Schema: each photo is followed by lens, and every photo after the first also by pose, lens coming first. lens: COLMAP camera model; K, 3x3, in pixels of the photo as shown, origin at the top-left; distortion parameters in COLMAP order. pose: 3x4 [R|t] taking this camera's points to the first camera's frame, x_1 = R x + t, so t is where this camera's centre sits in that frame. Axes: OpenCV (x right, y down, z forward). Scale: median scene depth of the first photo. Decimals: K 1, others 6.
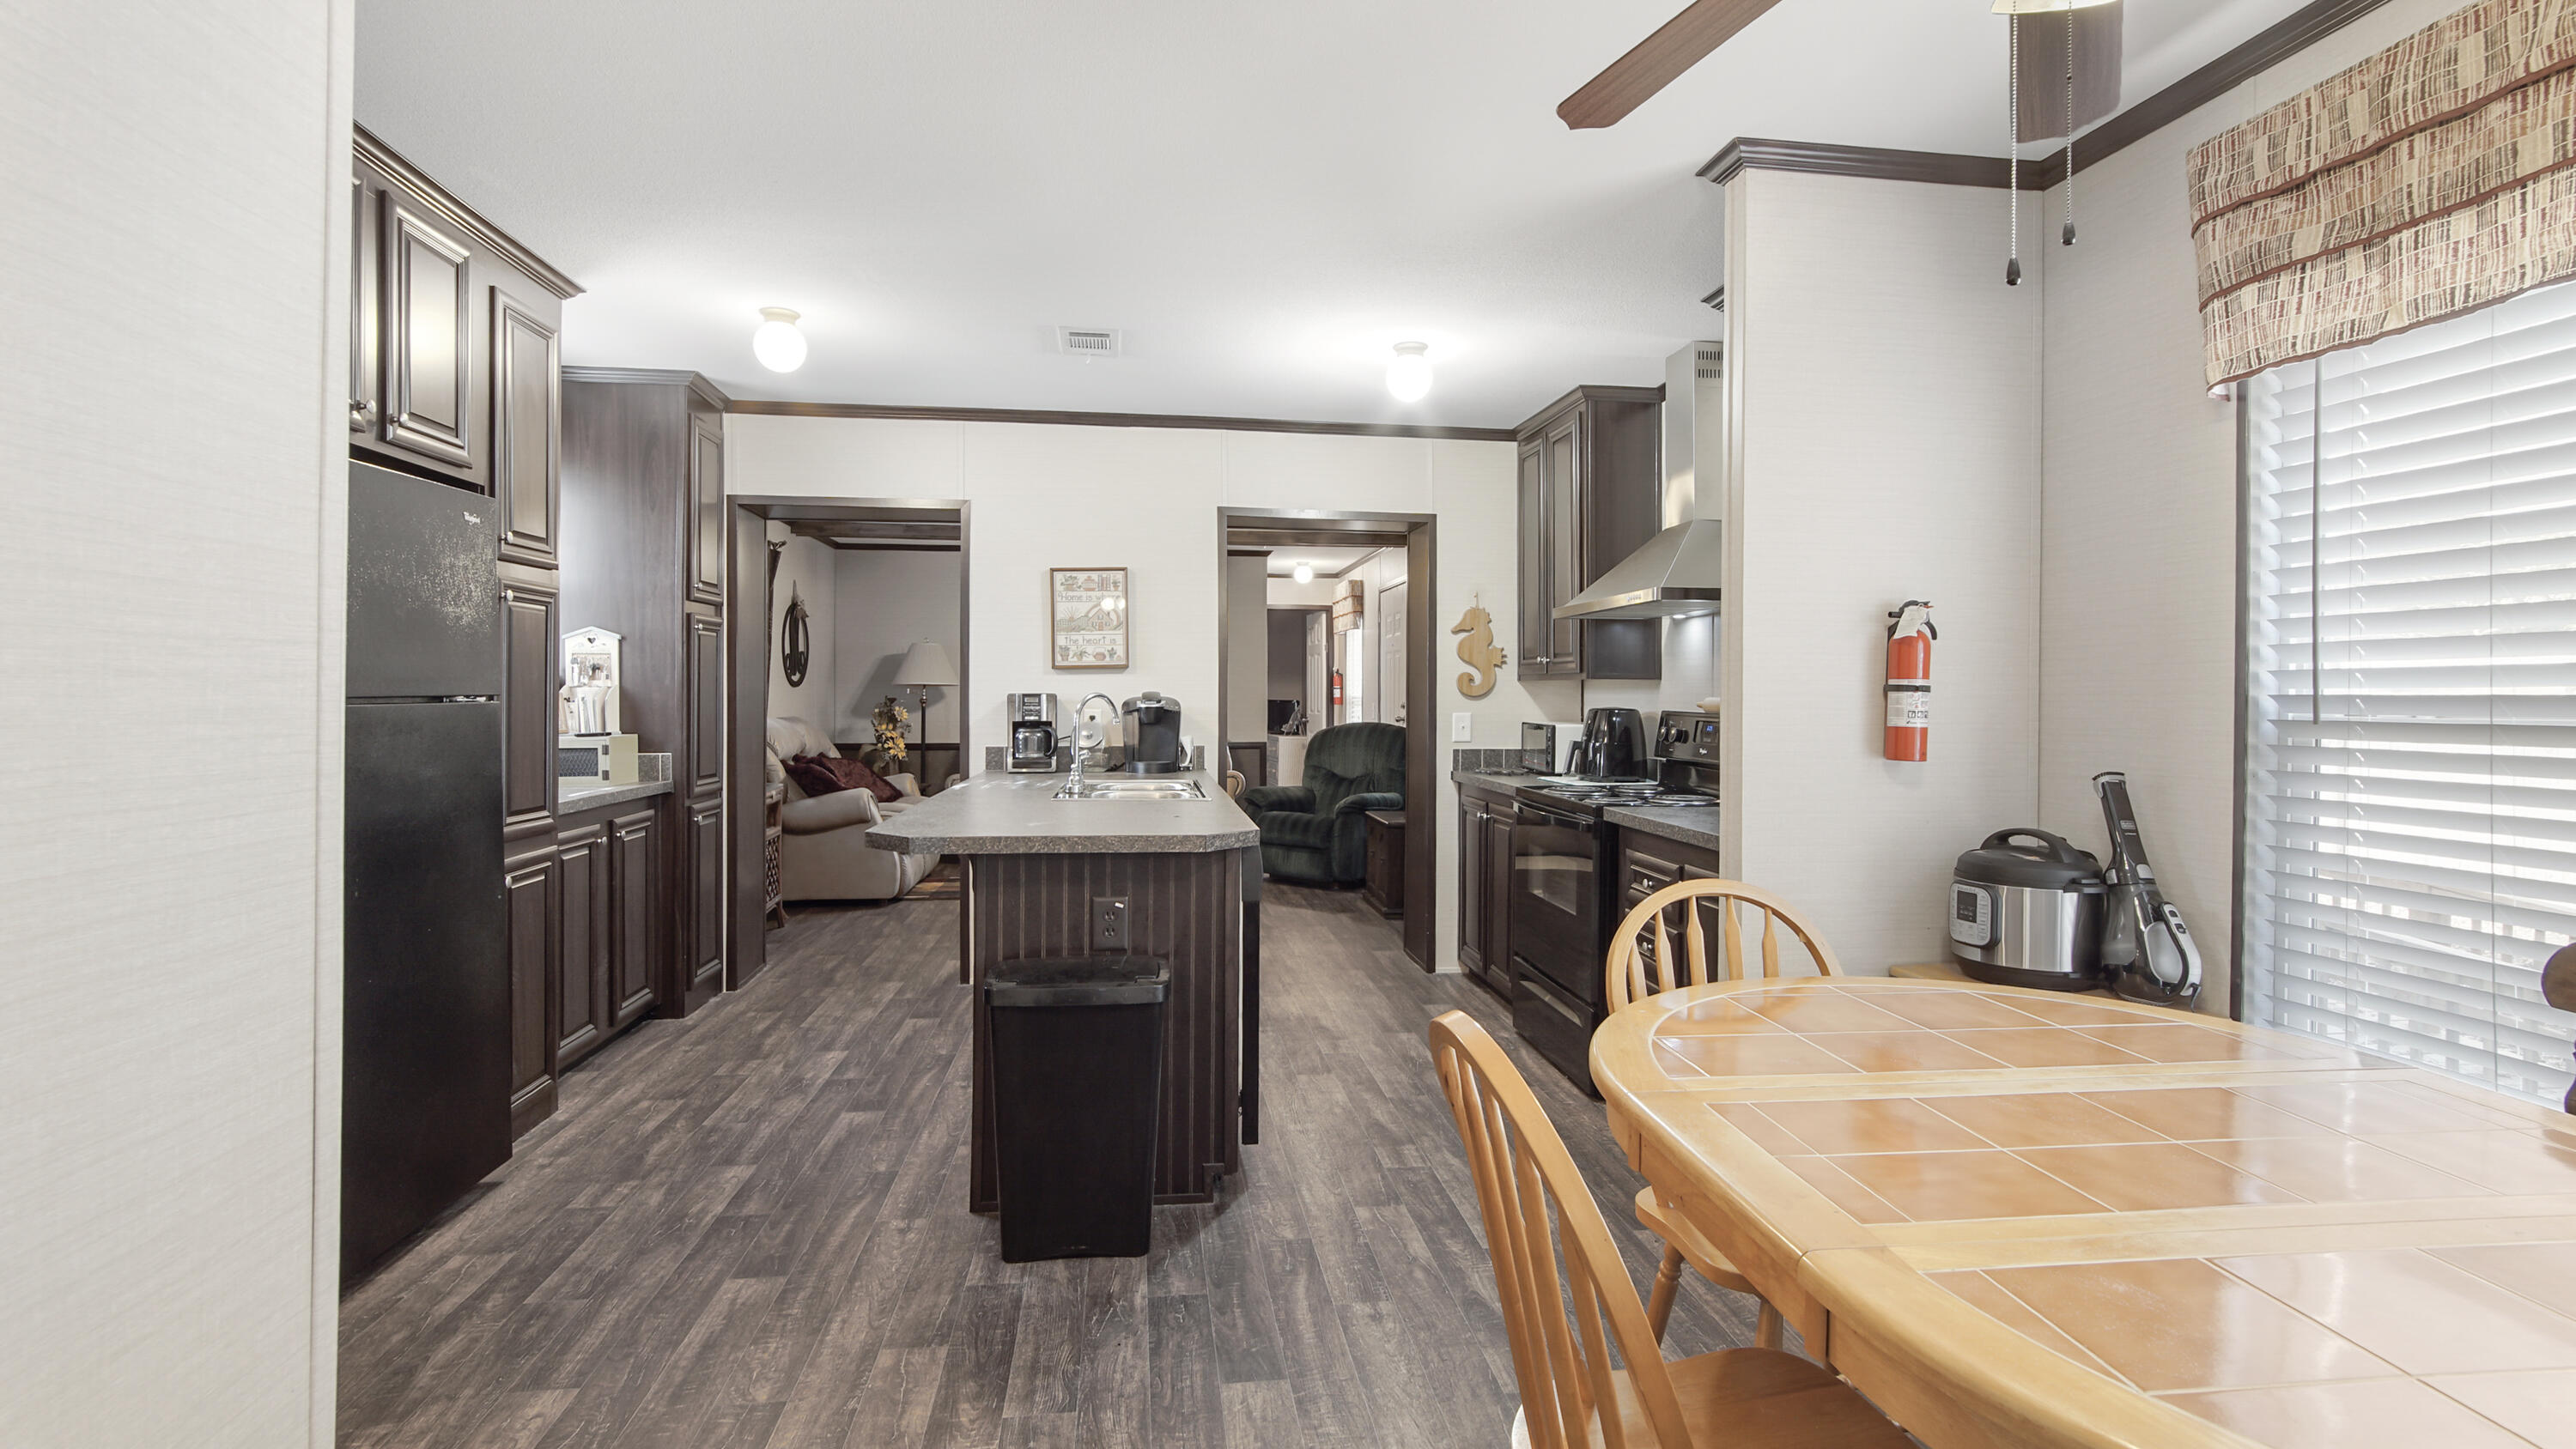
lens RADIAL K [[1168.3, 0, 1290.9], [0, 1168.3, 662.3], [0, 0, 1]] dist [0.000211, 0.000170]
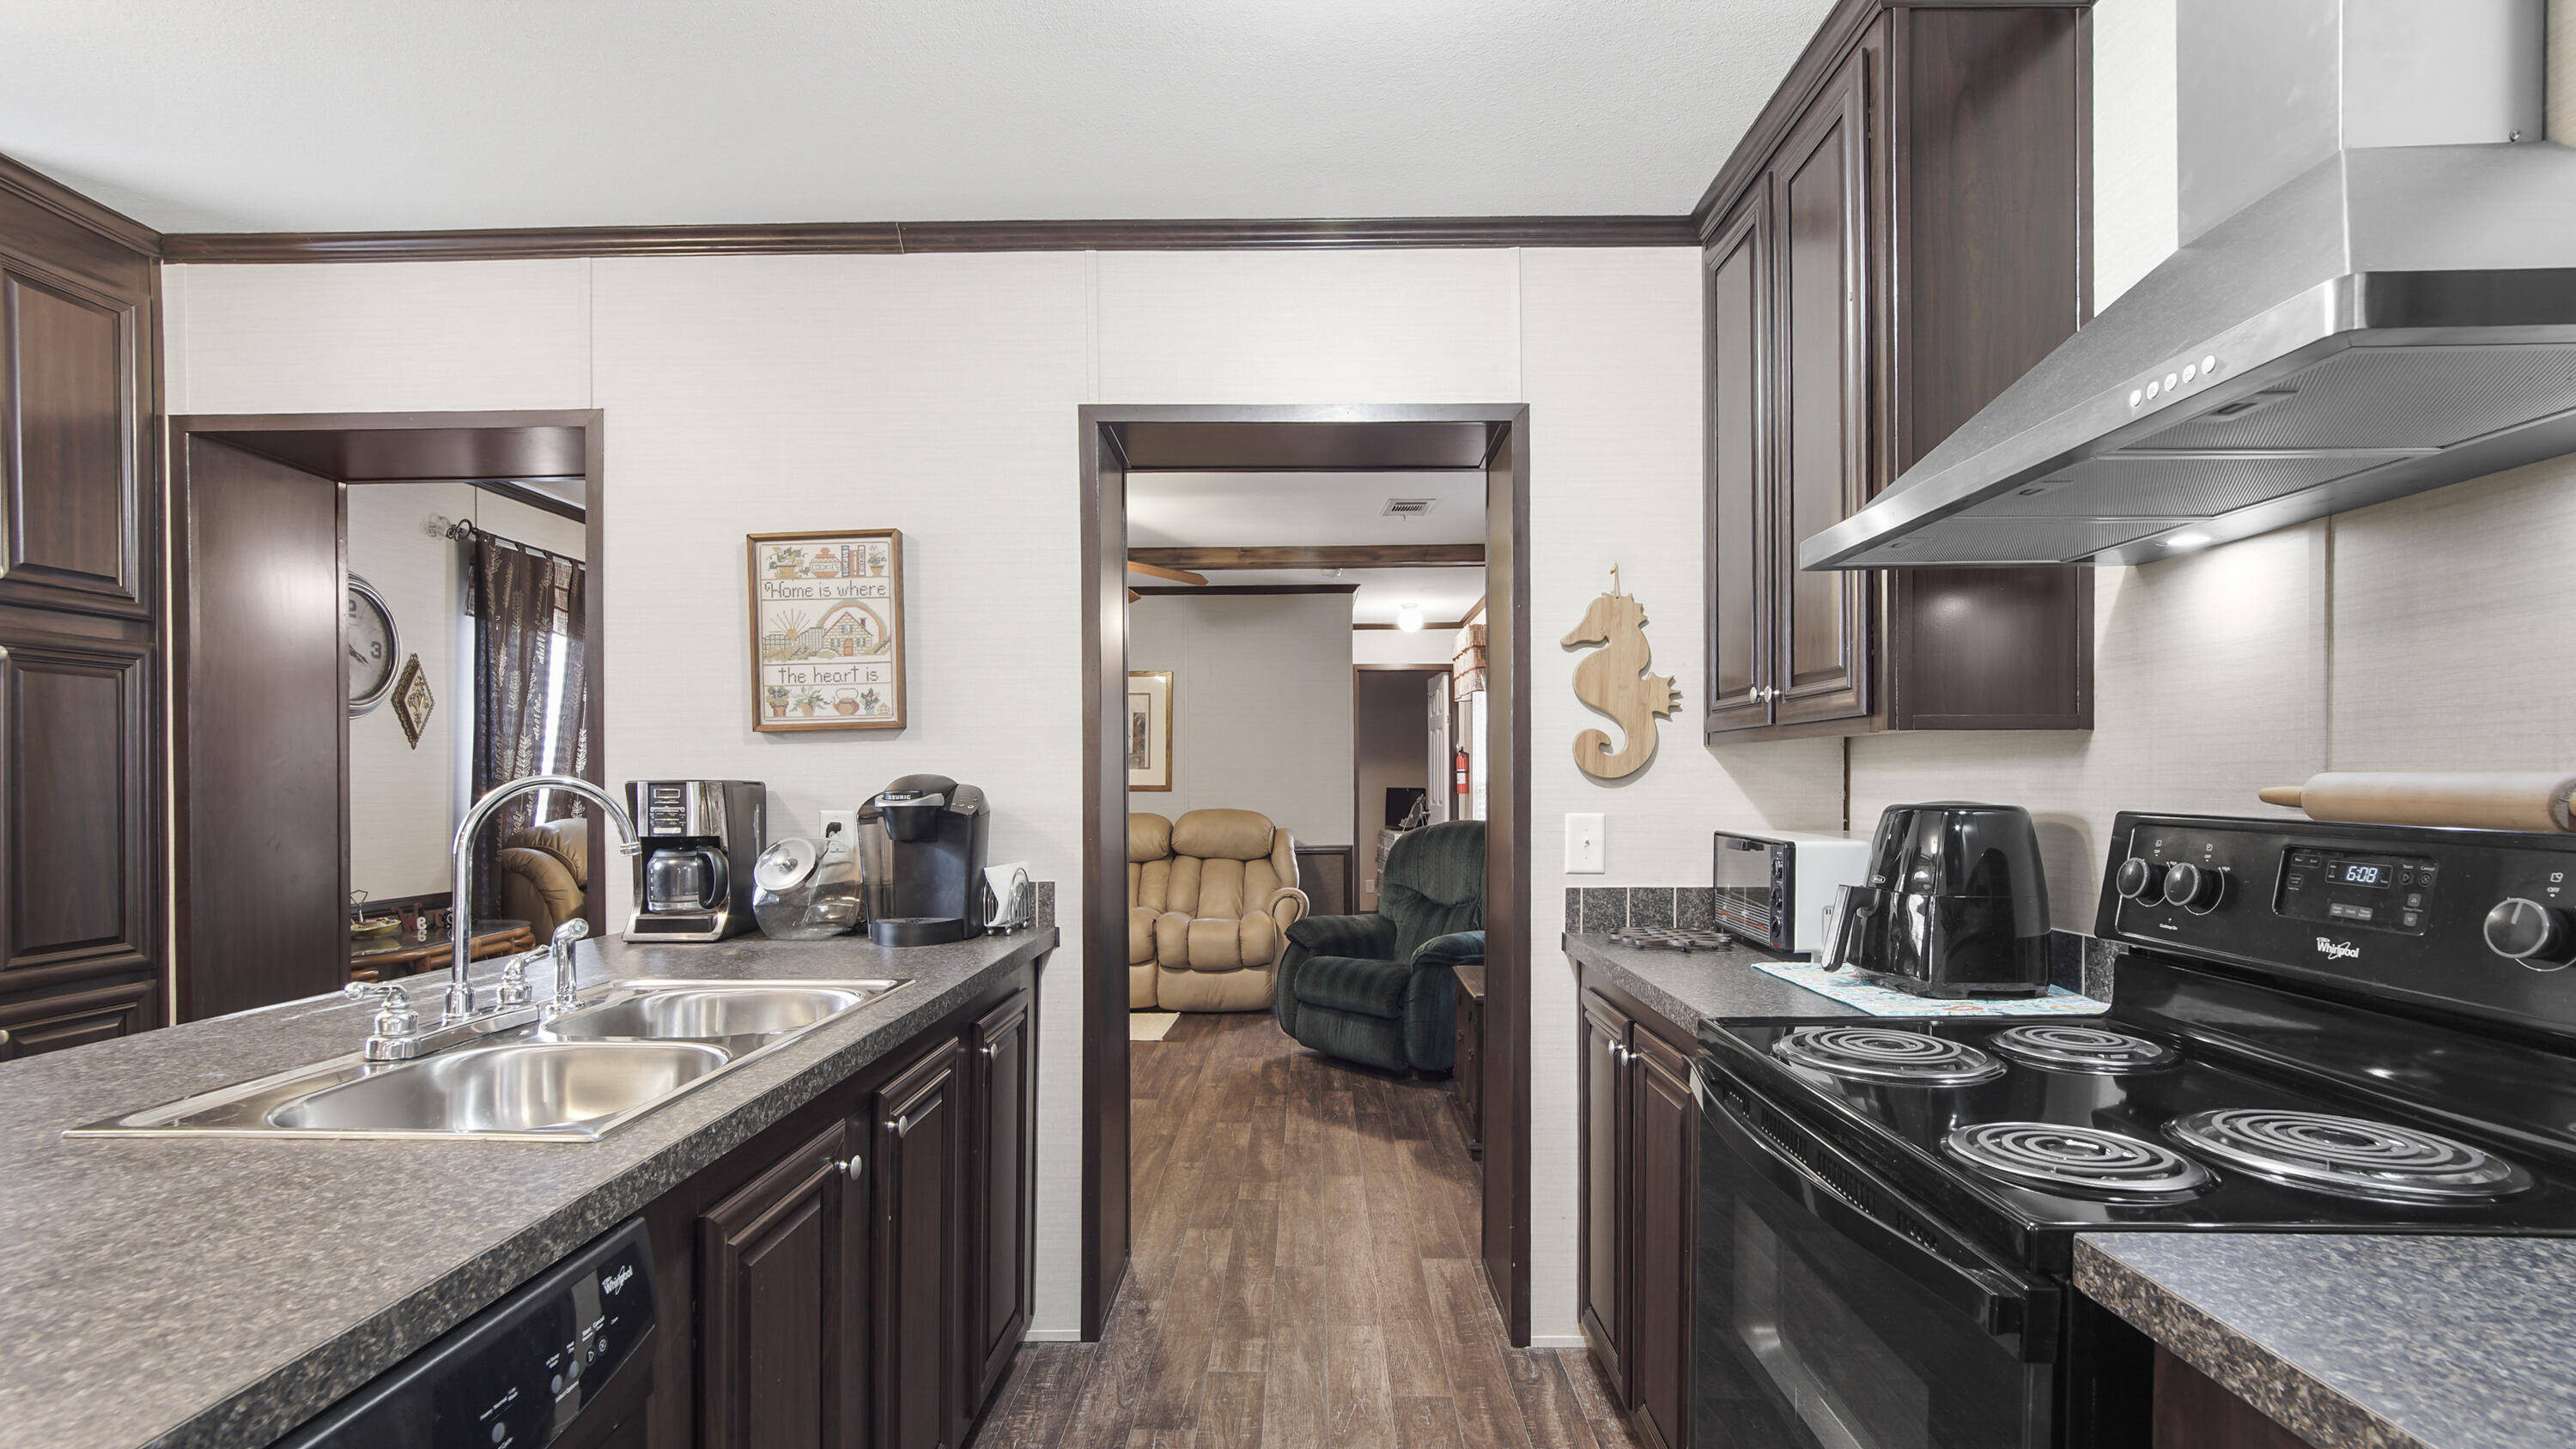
lens RADIAL K [[1179.3, 0, 1283.7], [0, 1179.3, 784.9], [0, 0, 1]] dist [-0.000440, -0.000091]
pose [[0.988185, -0.008308, -0.153040, 0.102163], [0.012780, 0.999519, 0.028258, 0.016934], [0.152731, -0.029880, 0.987816, 0.519779]]
